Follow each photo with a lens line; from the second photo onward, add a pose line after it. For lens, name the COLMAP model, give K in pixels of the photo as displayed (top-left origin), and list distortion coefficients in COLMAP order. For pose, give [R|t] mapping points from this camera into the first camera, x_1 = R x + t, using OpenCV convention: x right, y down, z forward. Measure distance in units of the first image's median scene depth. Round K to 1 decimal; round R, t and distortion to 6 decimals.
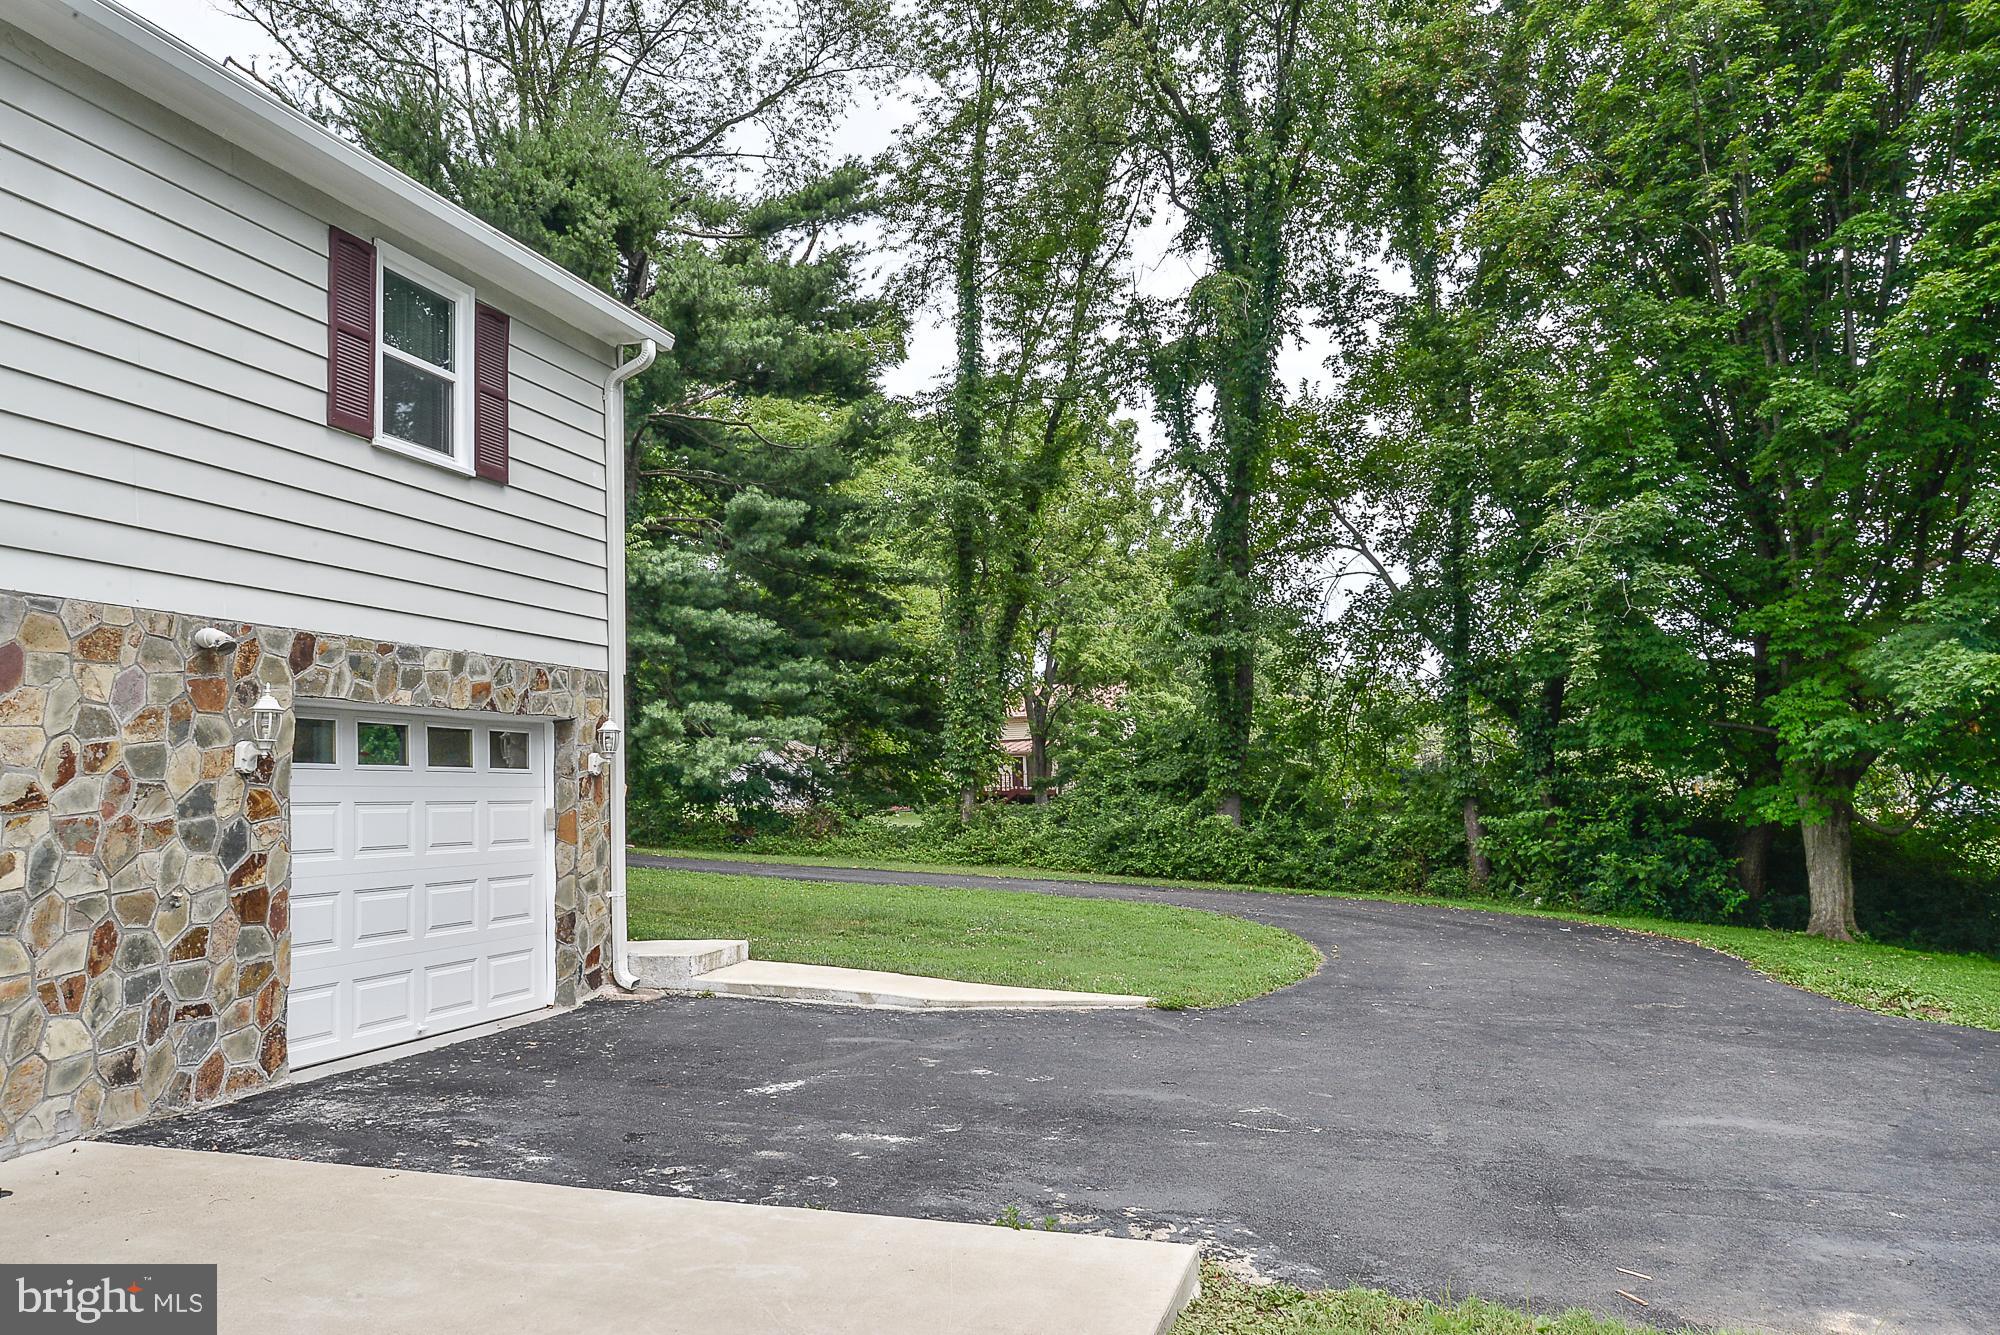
lens RADIAL K [[1476.1, 0, 1000.0], [0, 1476.1, 667.5], [0, 0, 1]] dist [0.001456, 0.000243]
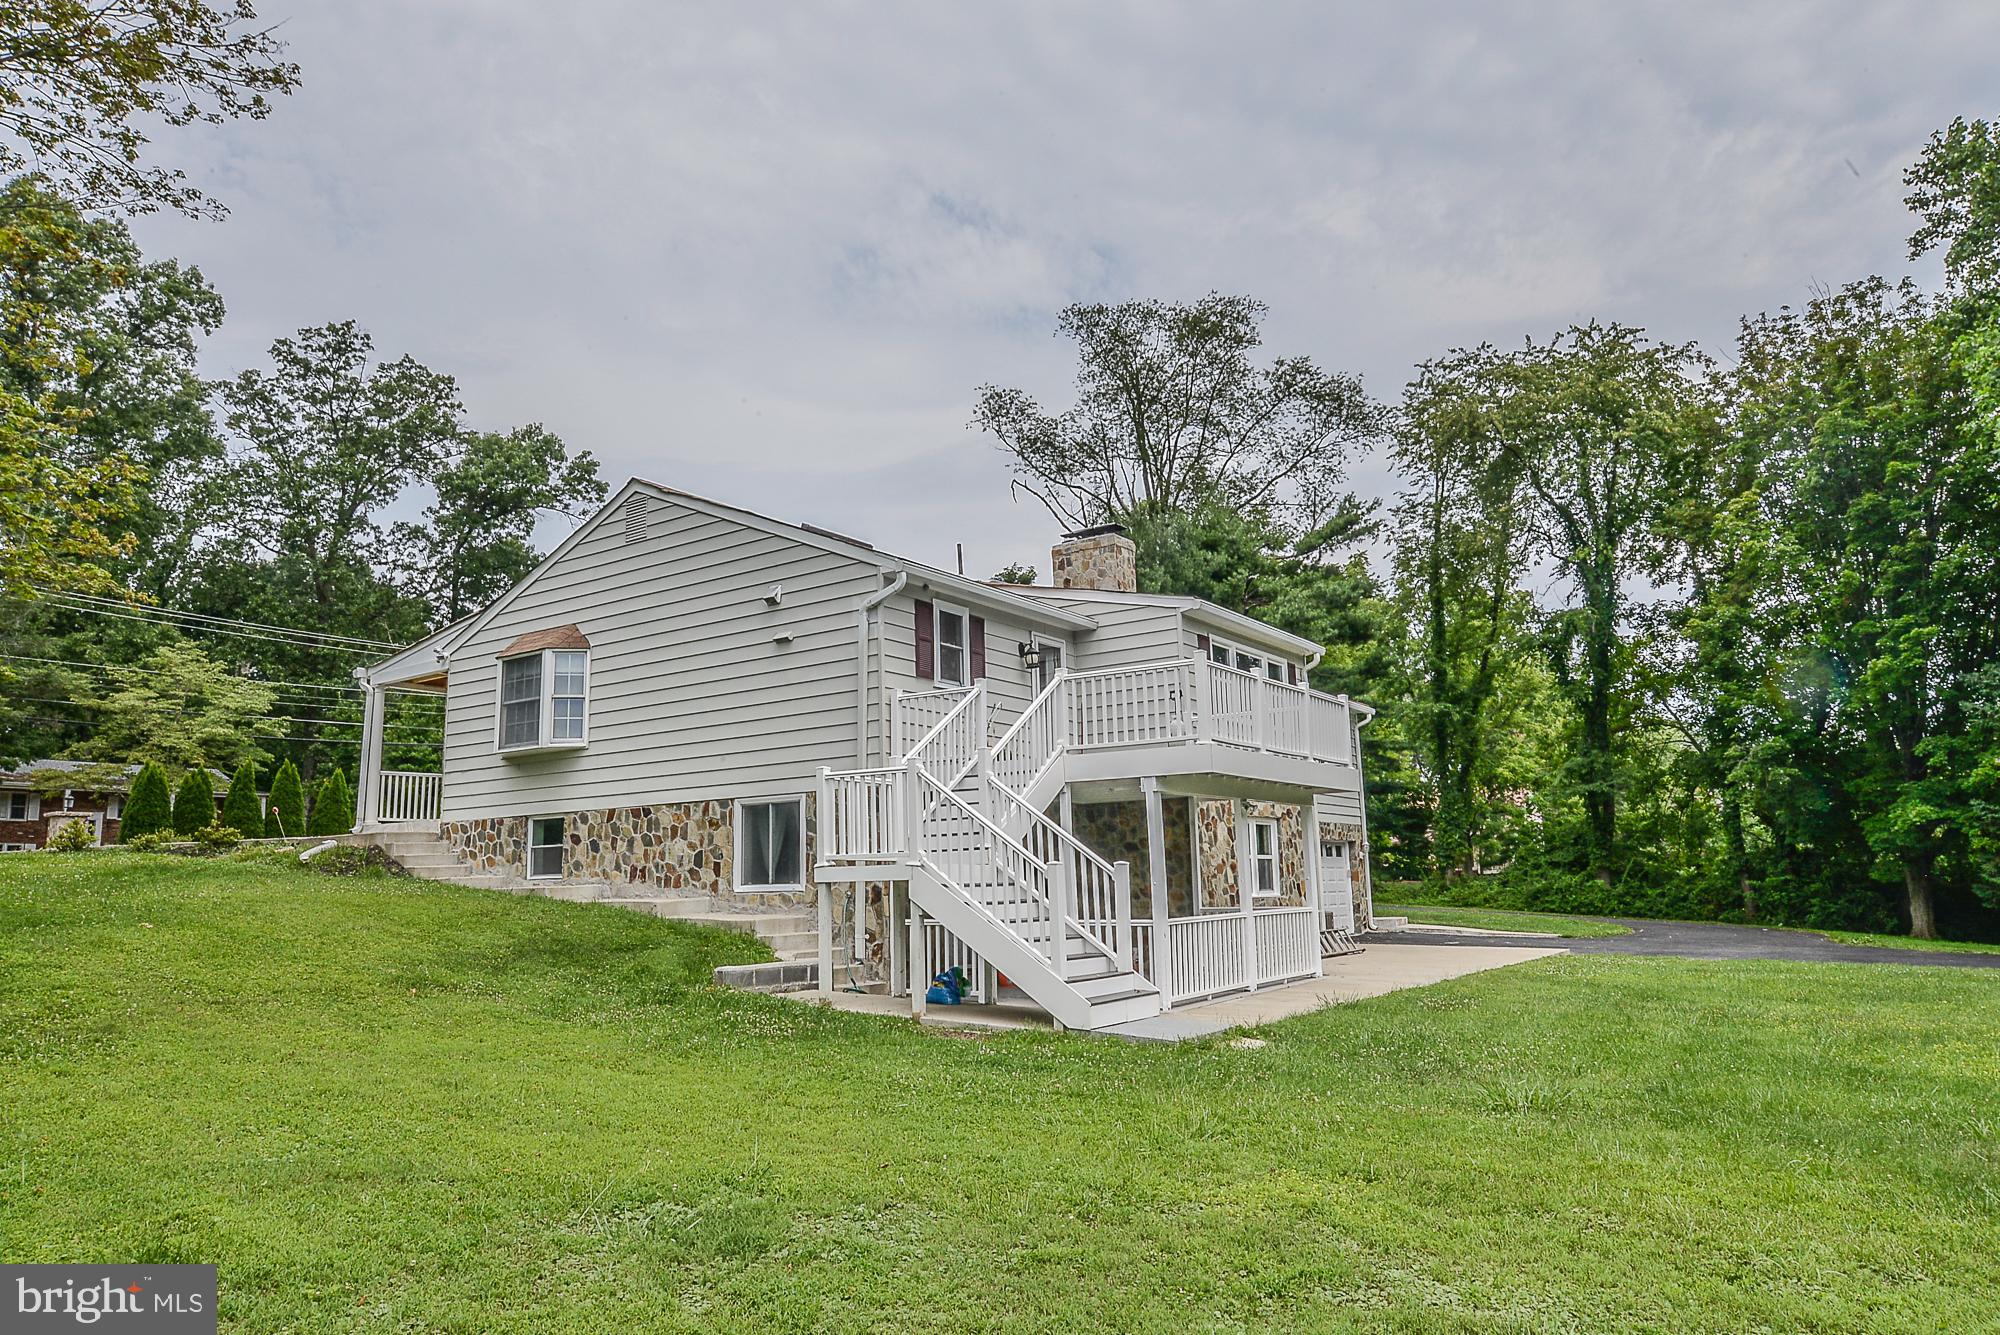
lens RADIAL K [[1313.1, 0, 1000.0], [0, 1313.1, 667.5], [0, 0, 1]] dist [-0.003898, -0.000534]
pose [[0.956200, -0.045028, -0.289232, -0.078510], [0.024034, 0.996839, -0.075731, -0.058463], [0.291727, 0.065463, 0.954259, -0.795251]]
